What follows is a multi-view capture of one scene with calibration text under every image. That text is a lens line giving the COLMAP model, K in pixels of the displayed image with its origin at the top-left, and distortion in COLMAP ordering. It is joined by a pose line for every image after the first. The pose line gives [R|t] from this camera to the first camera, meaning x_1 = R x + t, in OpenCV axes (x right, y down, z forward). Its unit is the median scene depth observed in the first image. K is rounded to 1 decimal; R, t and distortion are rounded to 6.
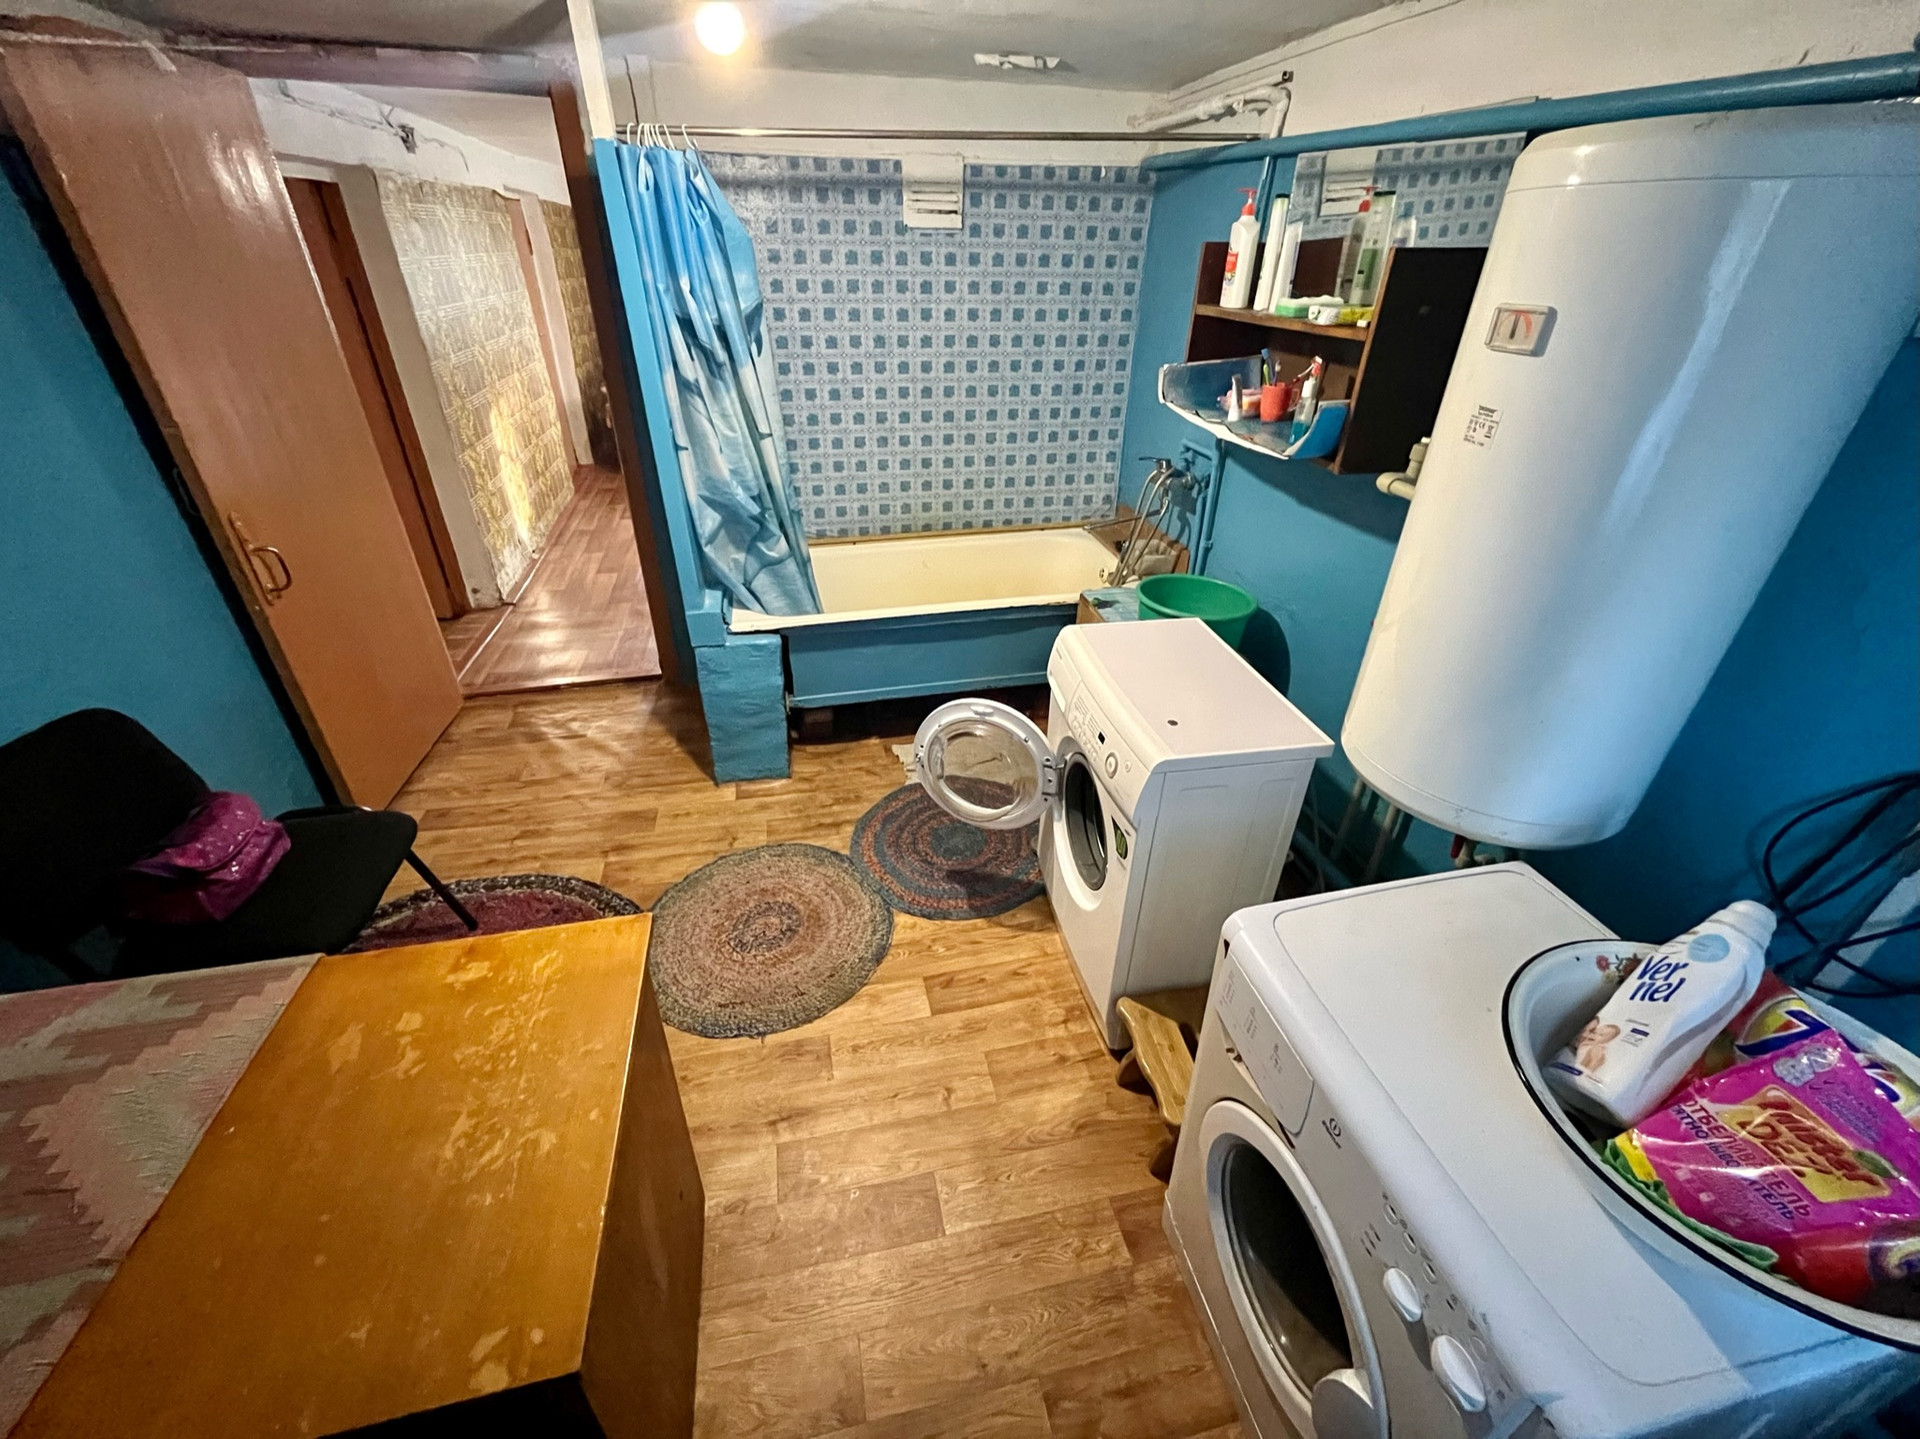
lens RADIAL K [[778.1, 0, 962.8], [0, 778.1, 714.8], [0, 0, 1]] dist [-0.004932, 0.000650]
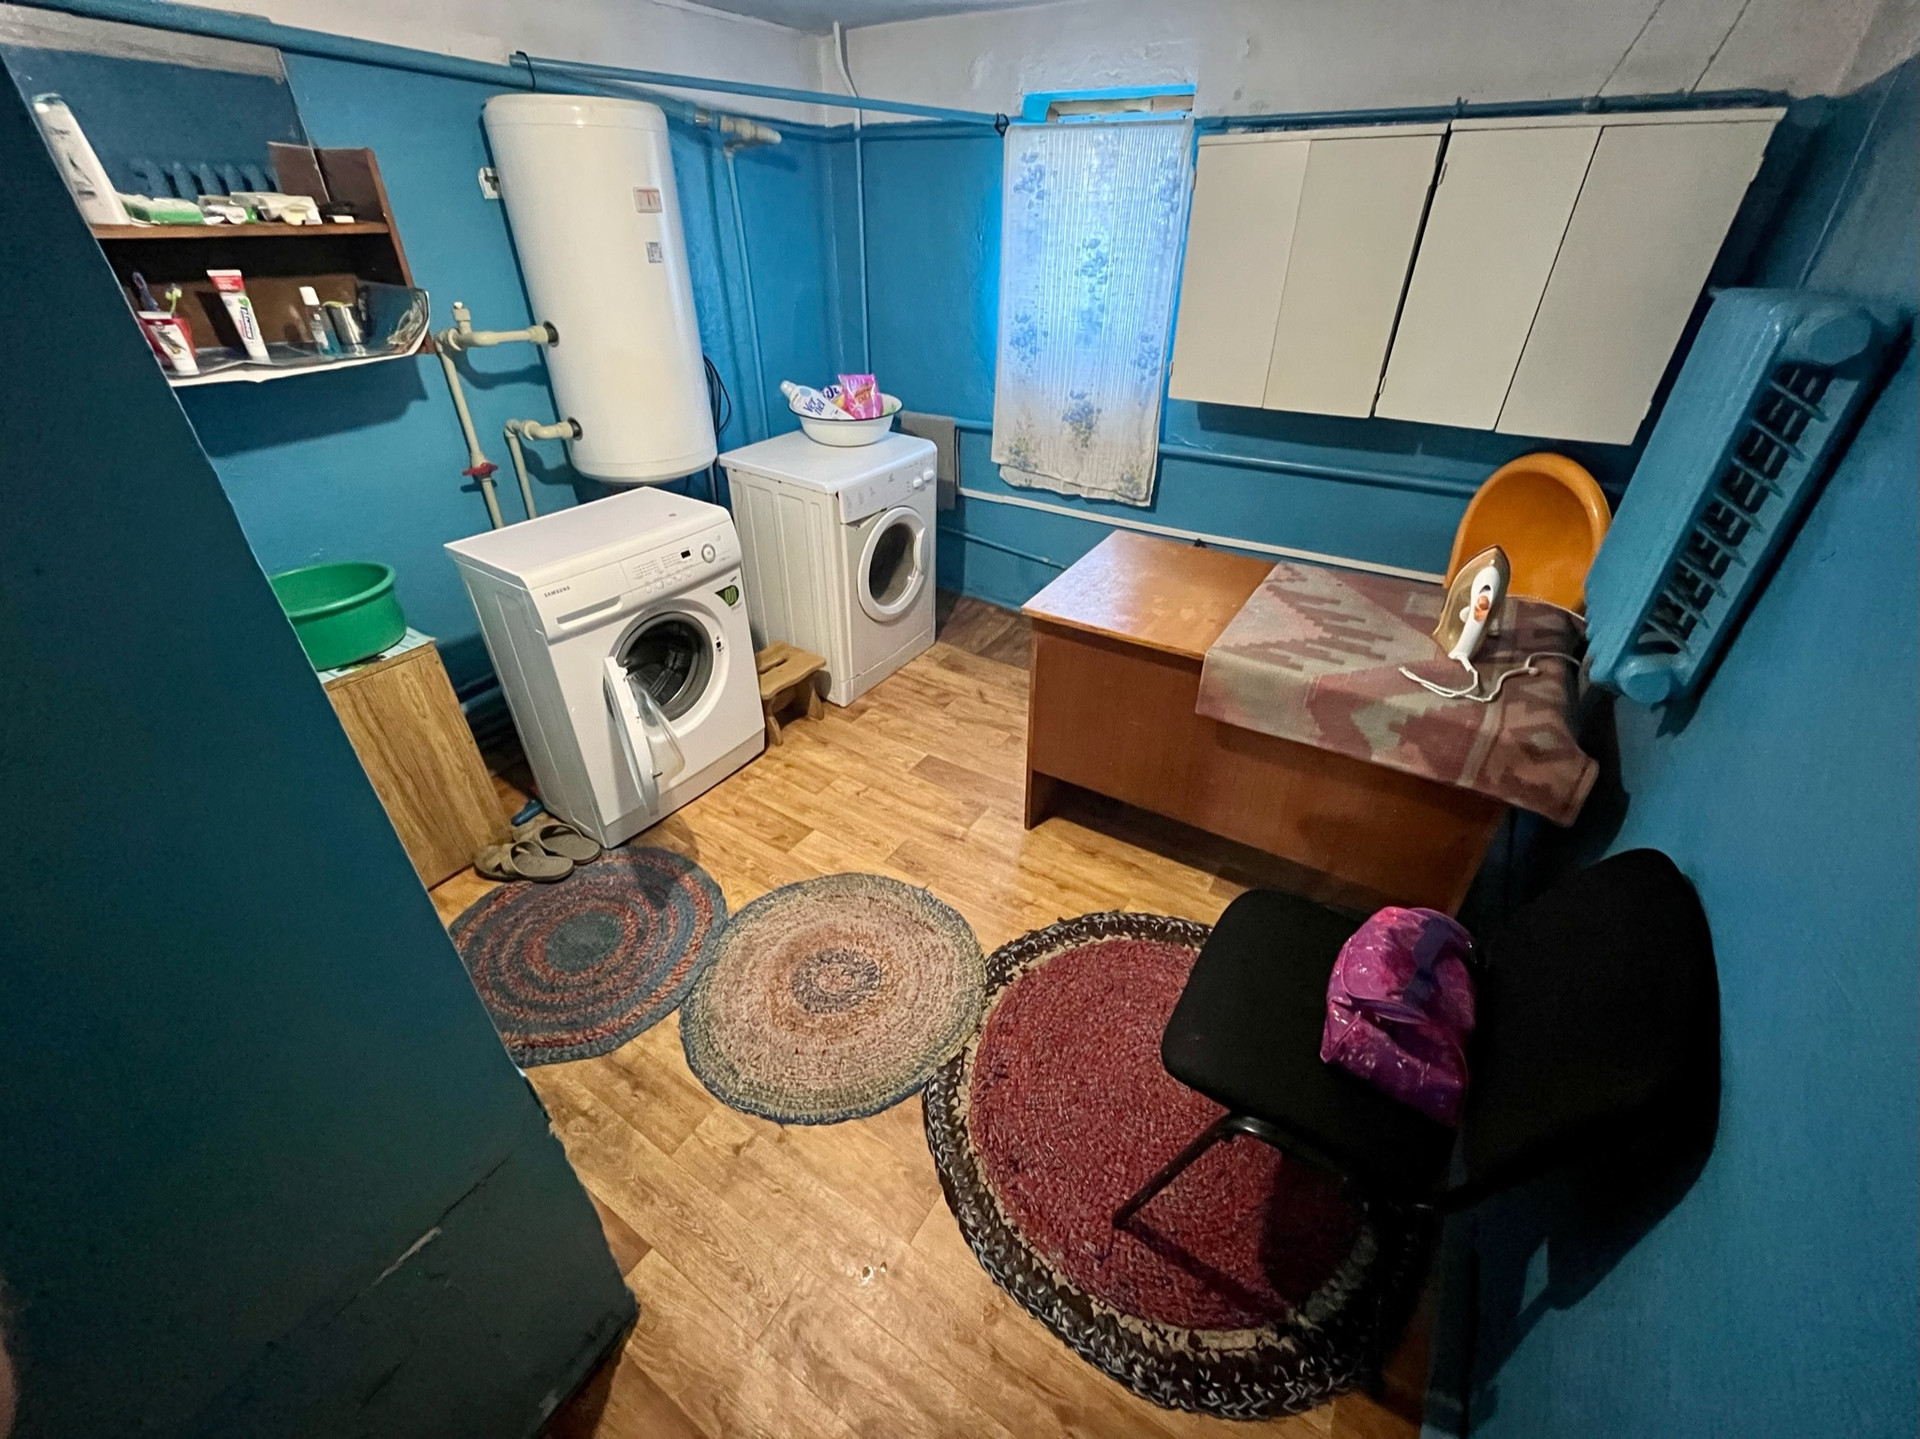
lens RADIAL K [[778.1, 0, 957.7], [0, 778.1, 714.8], [0, 0, 1]] dist [-0.004932, 0.000650]
pose [[-0.707363, -0.401611, 0.581675, -0.749741], [0.348978, 0.517205, 0.781482, -0.513200], [-0.614697, 0.755783, -0.225698, 0.917094]]
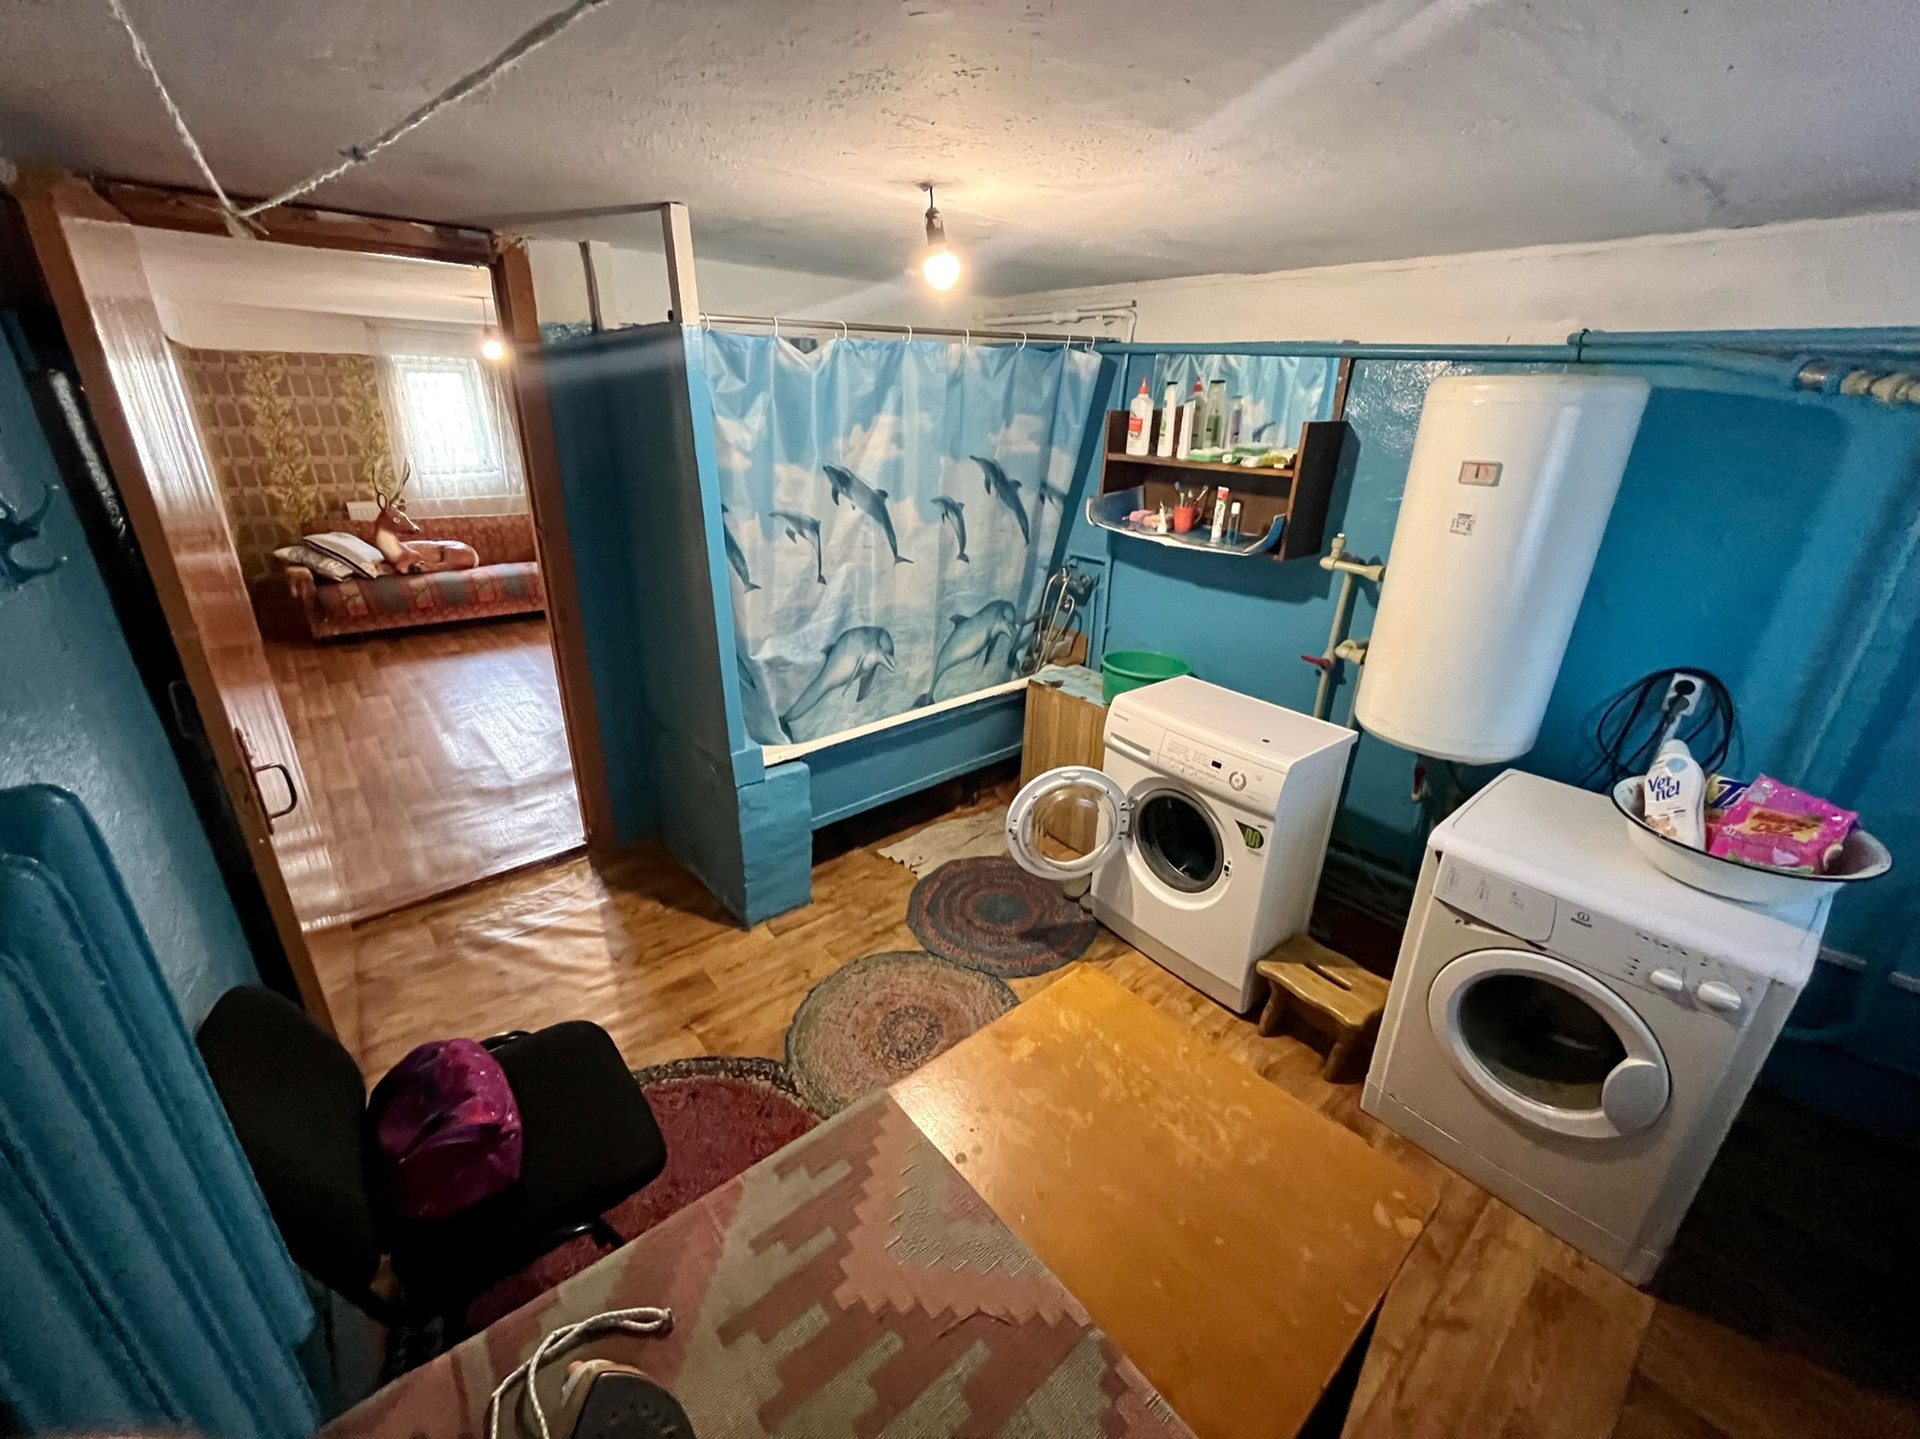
lens RADIAL K [[778.1, 0, 958.4], [0, 778.1, 714.4], [0, 0, 1]] dist [-0.004932, 0.000650]
pose [[0.884461, -0.170811, 0.434226, -0.587300], [0.230731, 0.968956, -0.088810, -0.028324], [-0.405576, 0.178738, 0.896416, -0.023653]]
